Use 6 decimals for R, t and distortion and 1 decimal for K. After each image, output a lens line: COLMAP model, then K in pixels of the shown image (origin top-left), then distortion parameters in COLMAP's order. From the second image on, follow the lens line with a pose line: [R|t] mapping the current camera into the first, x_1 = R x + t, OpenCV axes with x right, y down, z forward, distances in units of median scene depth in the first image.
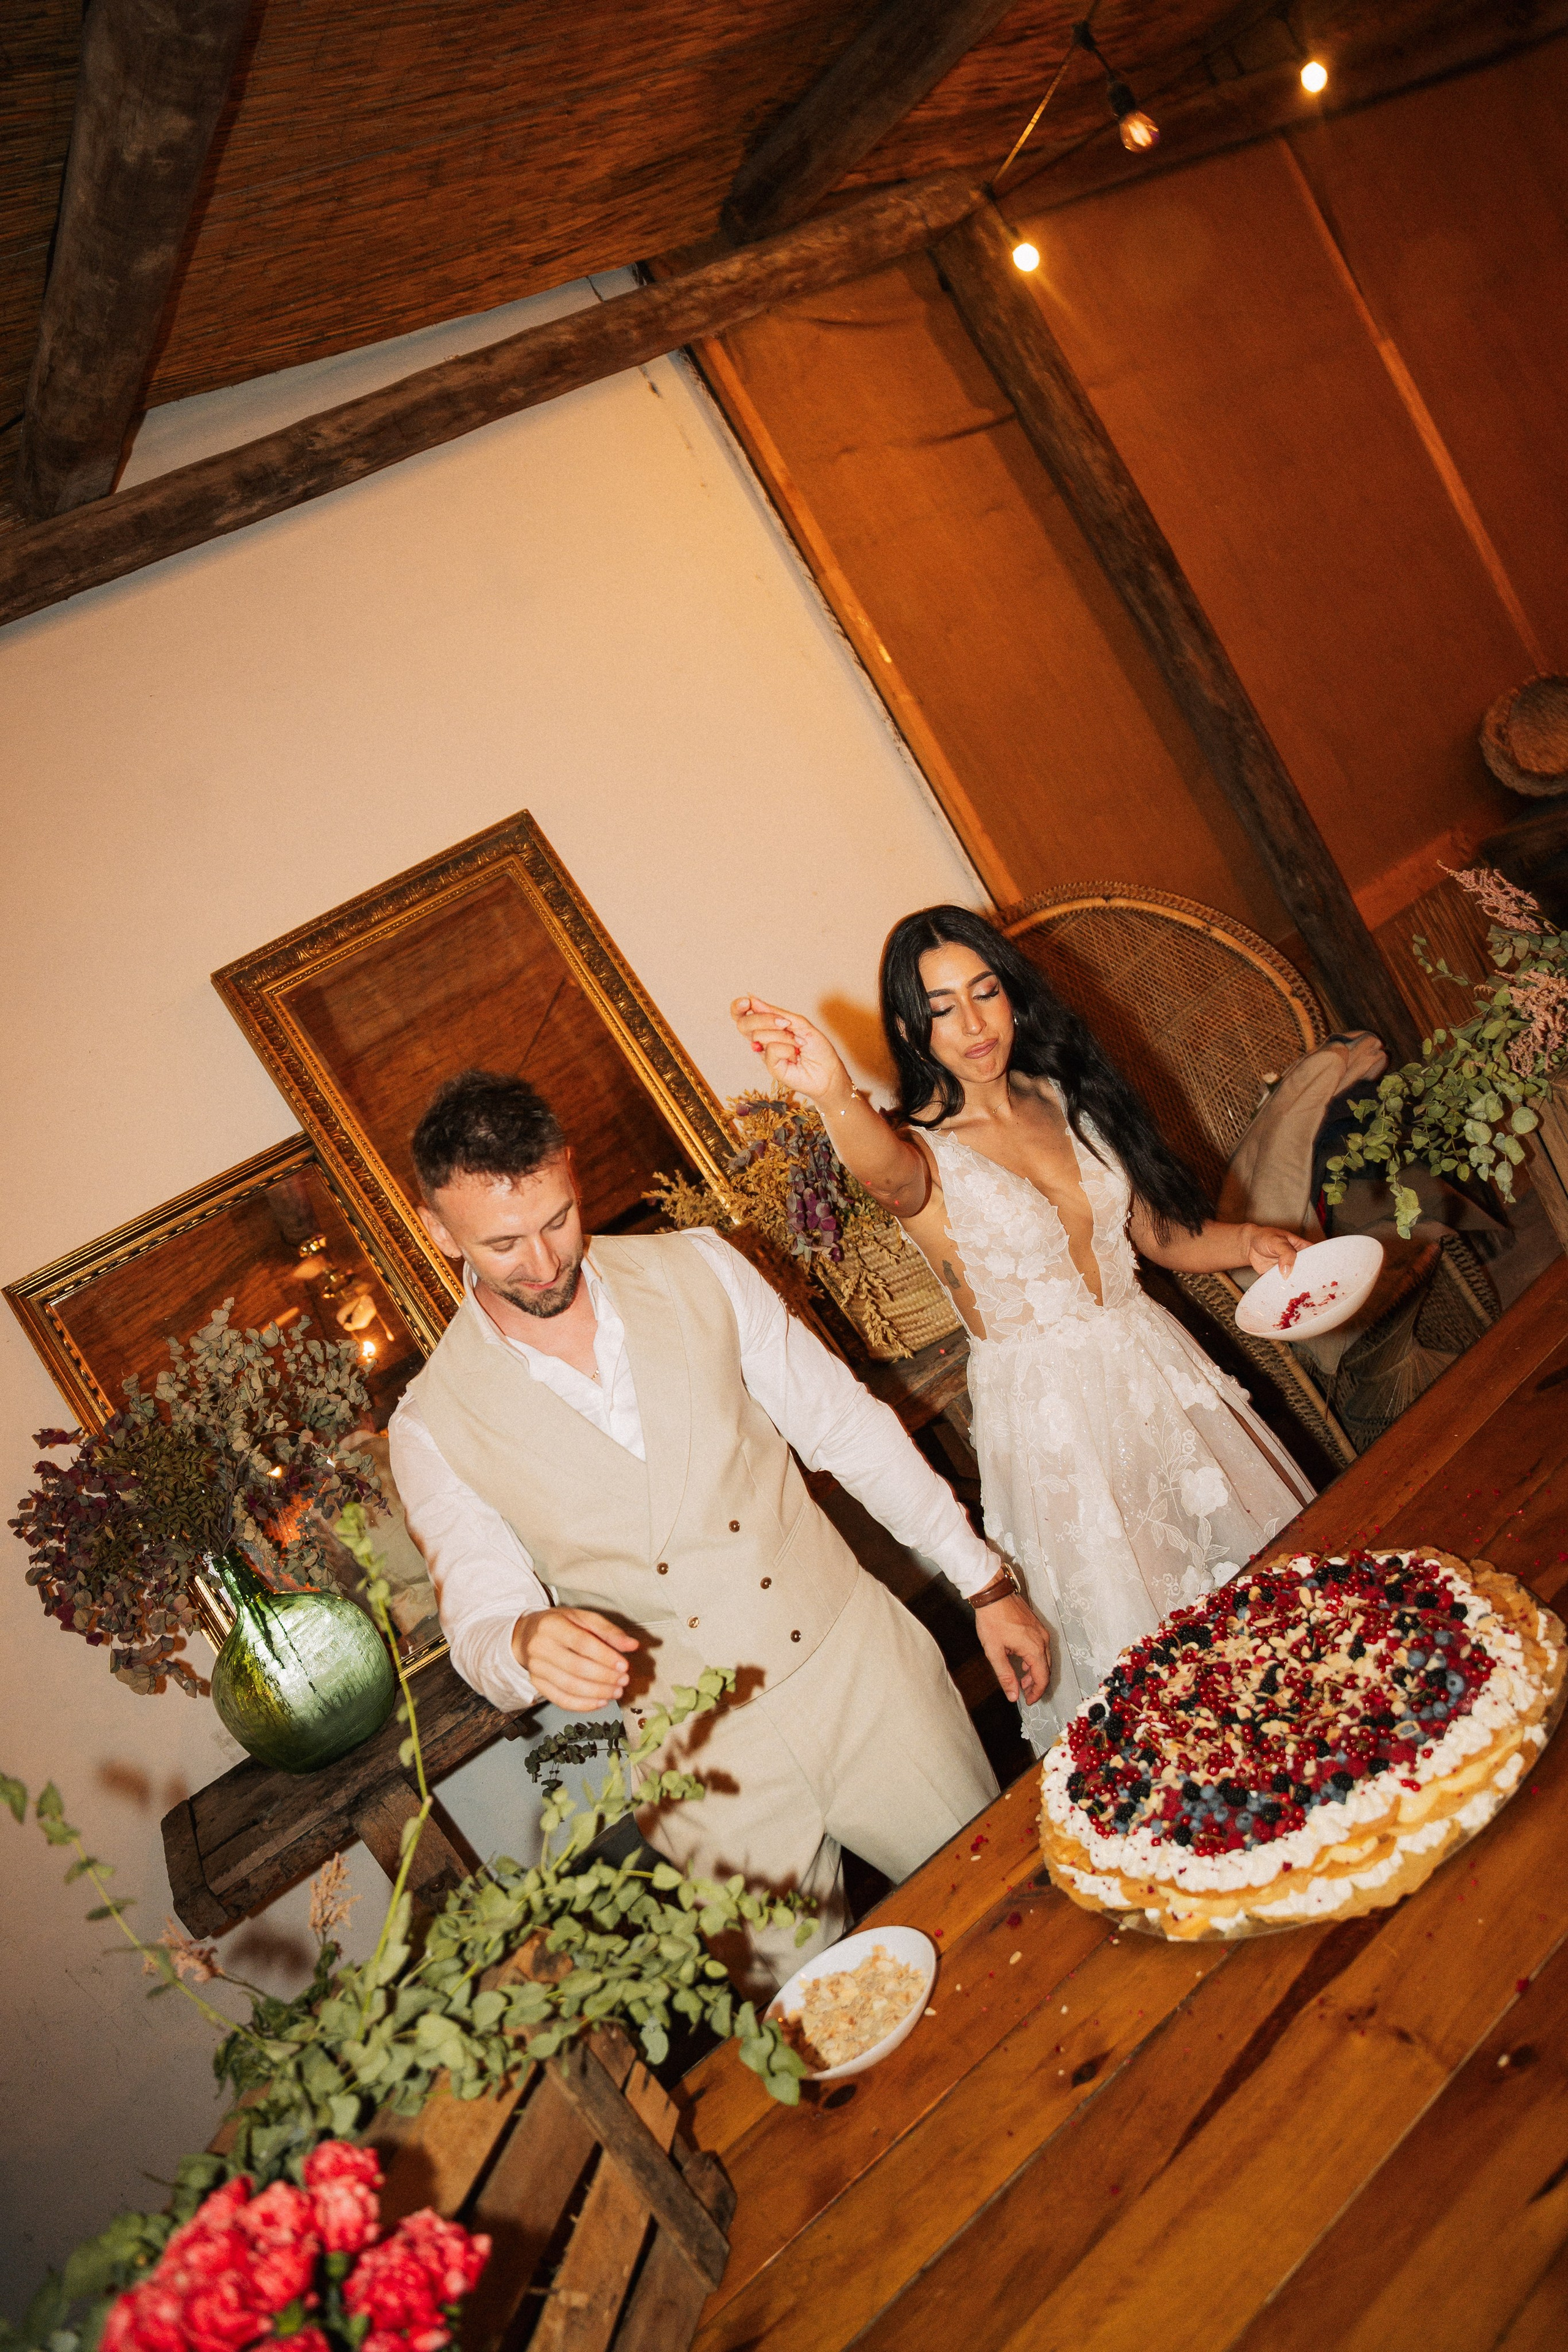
lens RADIAL K [[1656.1, 0, 817.0], [0, 1656.1, 1202.5], [0, 0, 1]] dist [-0.156499, 0.110008]
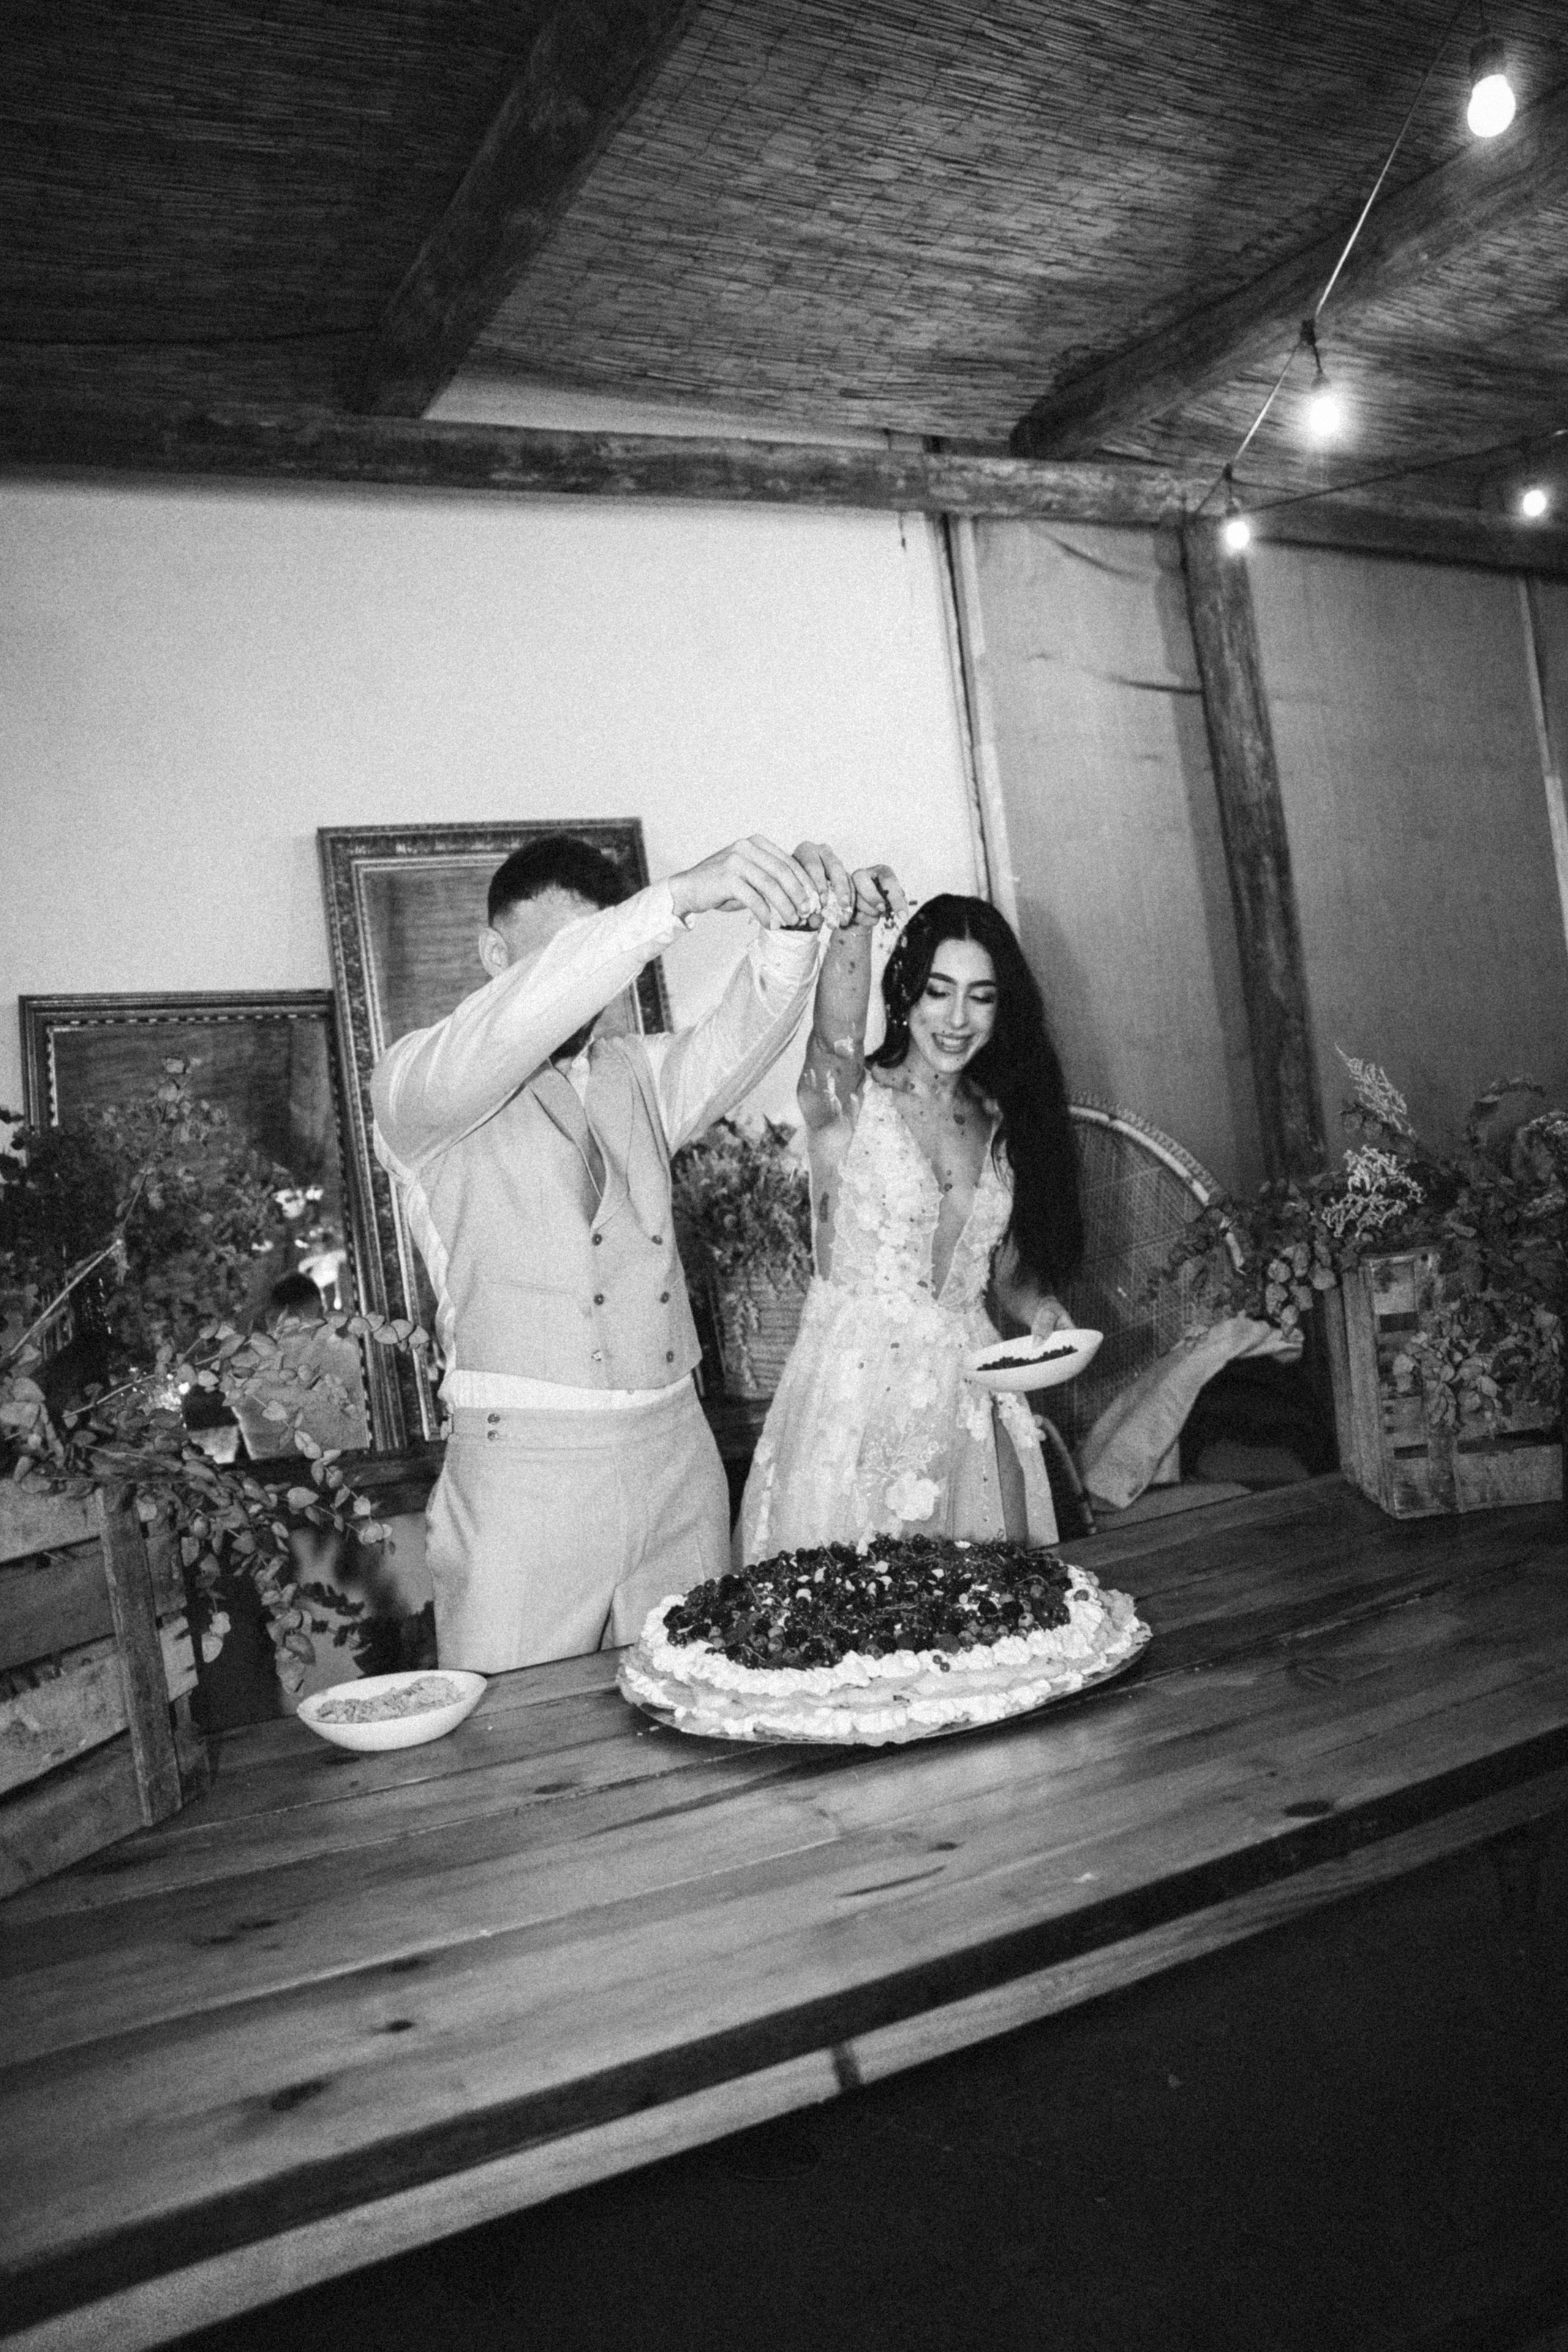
lens RADIAL K [[1656.1, 0, 799.9], [0, 1656.1, 1200.1], [0, 0, 1]] dist [-0.156499, 0.110008]
pose [[0.918024, 0.391168, -0.064950, 0.095322], [-0.396517, 0.906549, -0.144718, 0.113787], [0.002271, 0.158609, 0.987339, -0.051906]]
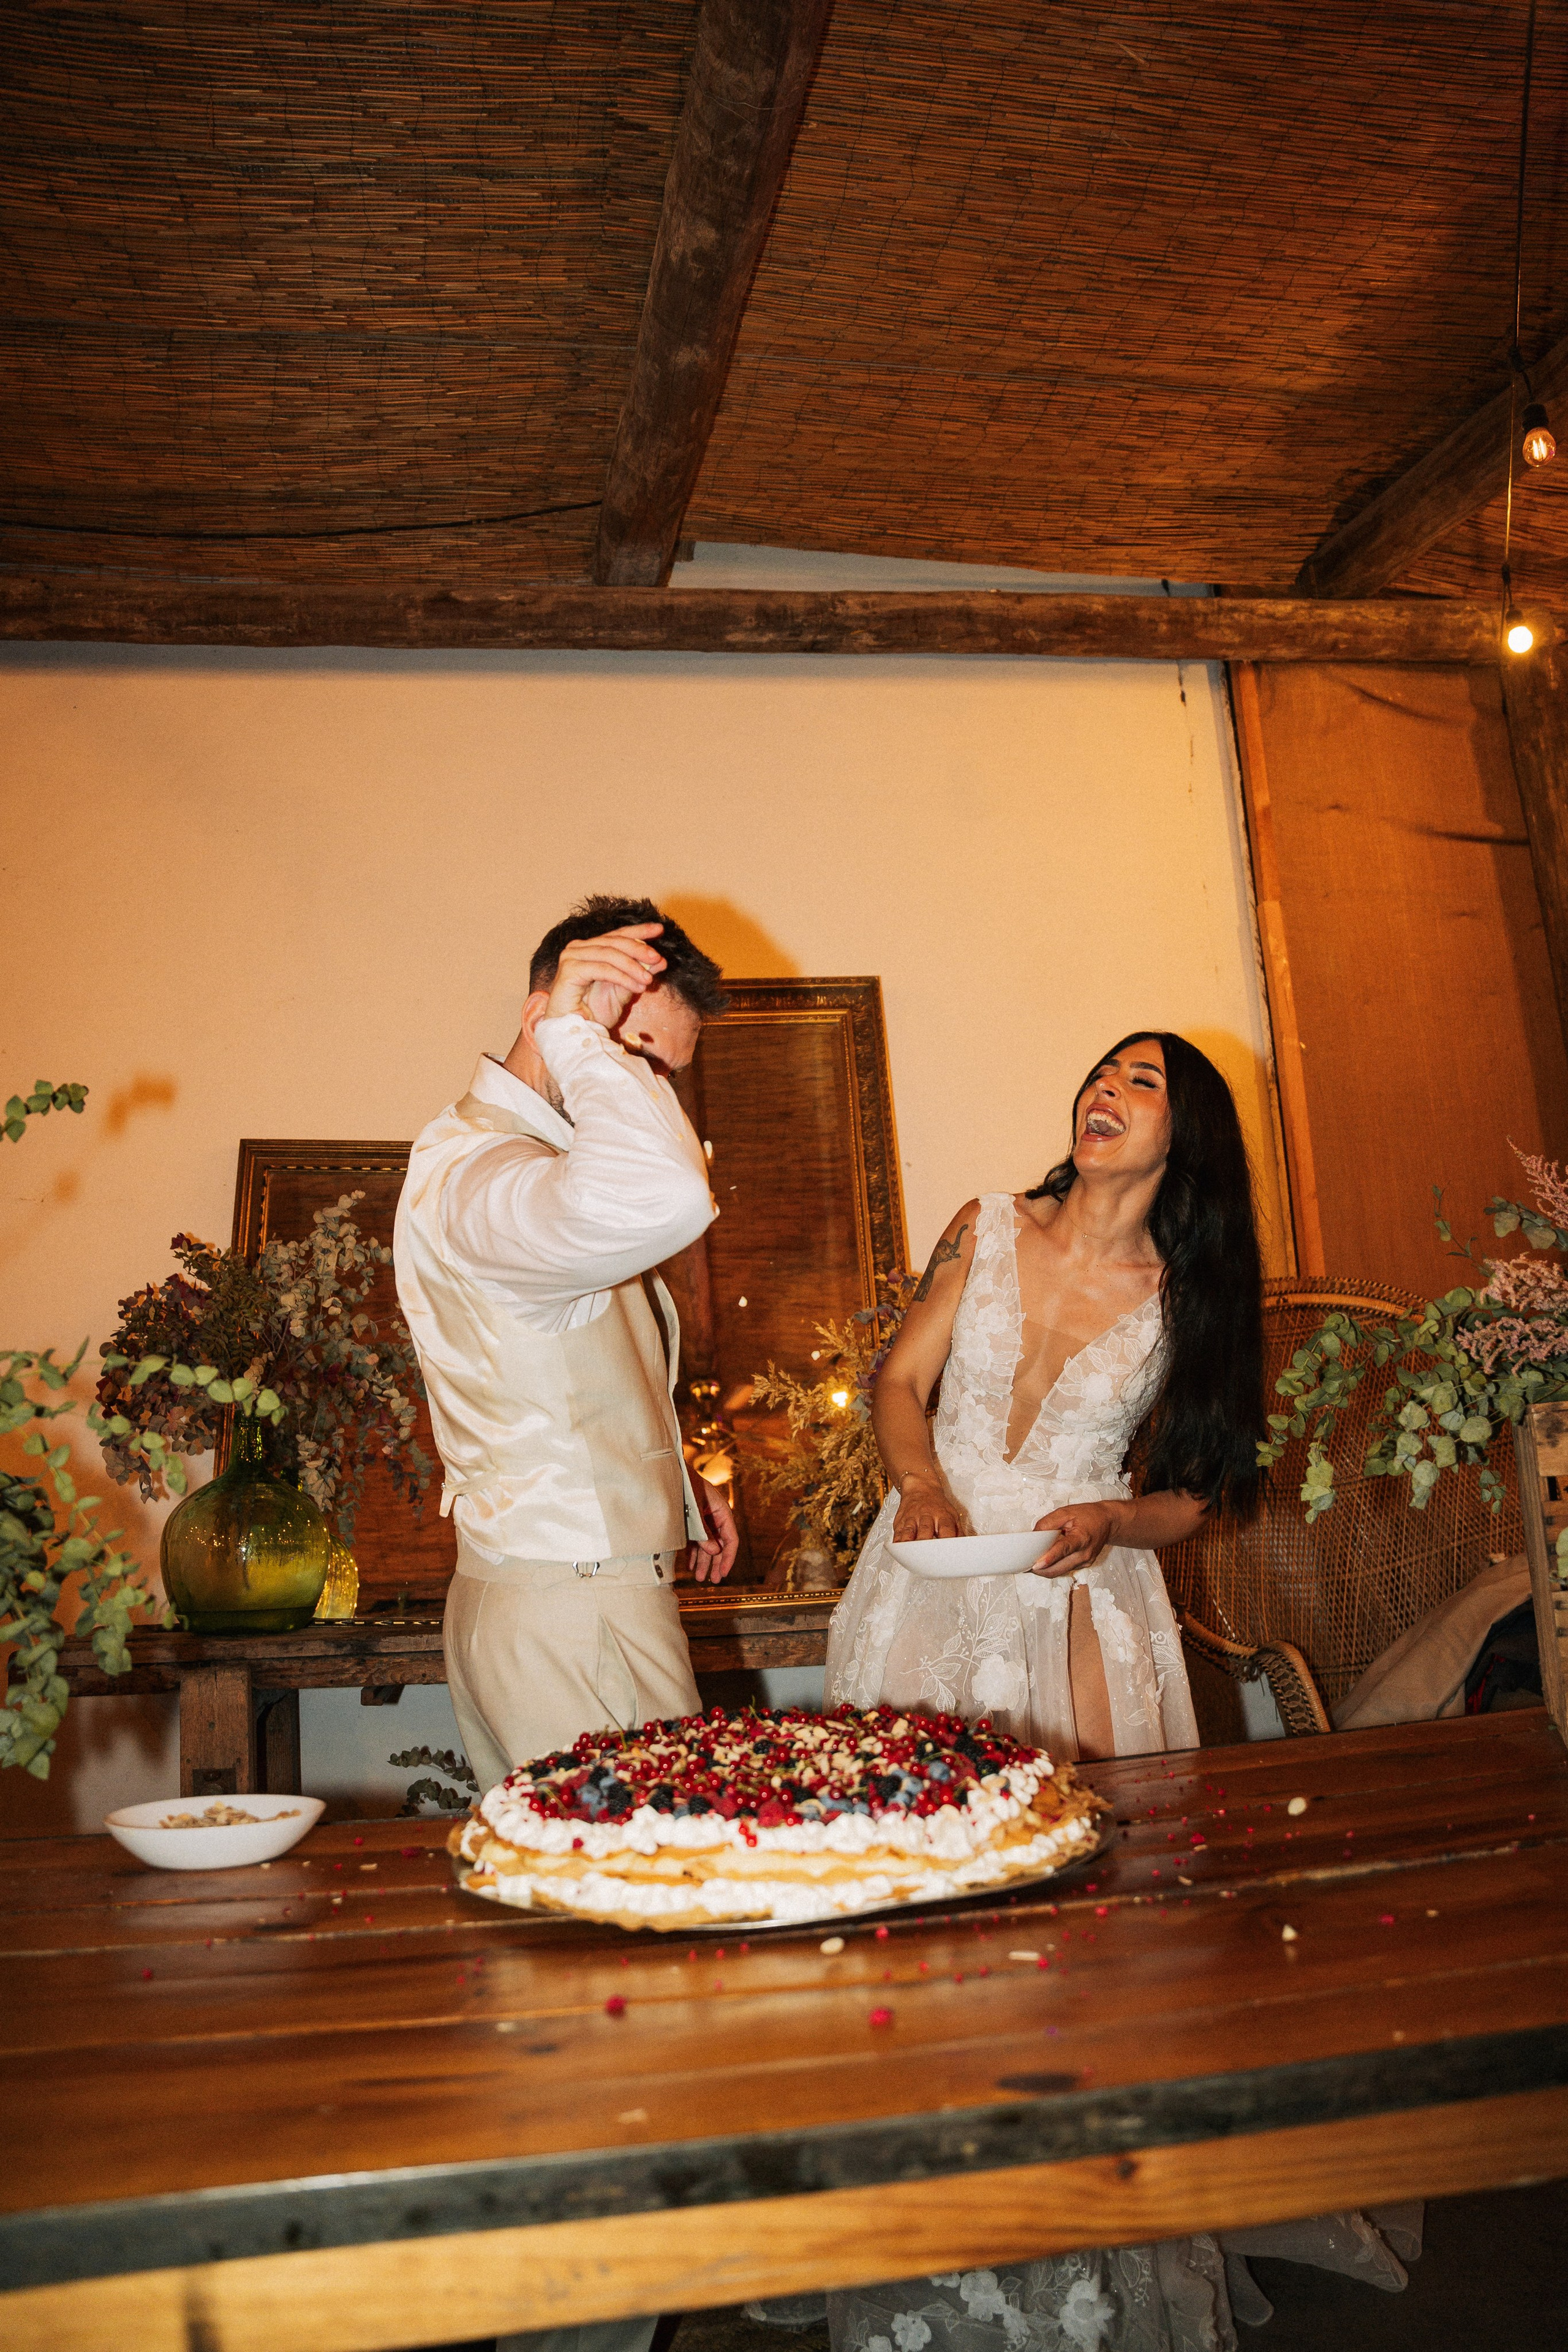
lens RADIAL K [[1656.1, 0, 776.9], [0, 1656.1, 1183.4], [0, 0, 1]] dist [-0.156499, 0.110008]
pose [[0.839556, 0.383887, -0.384418, 0.233267], [-0.471769, 0.866057, -0.165467, 0.084030], [0.269407, 0.320275, 0.908209, 0.060977]]
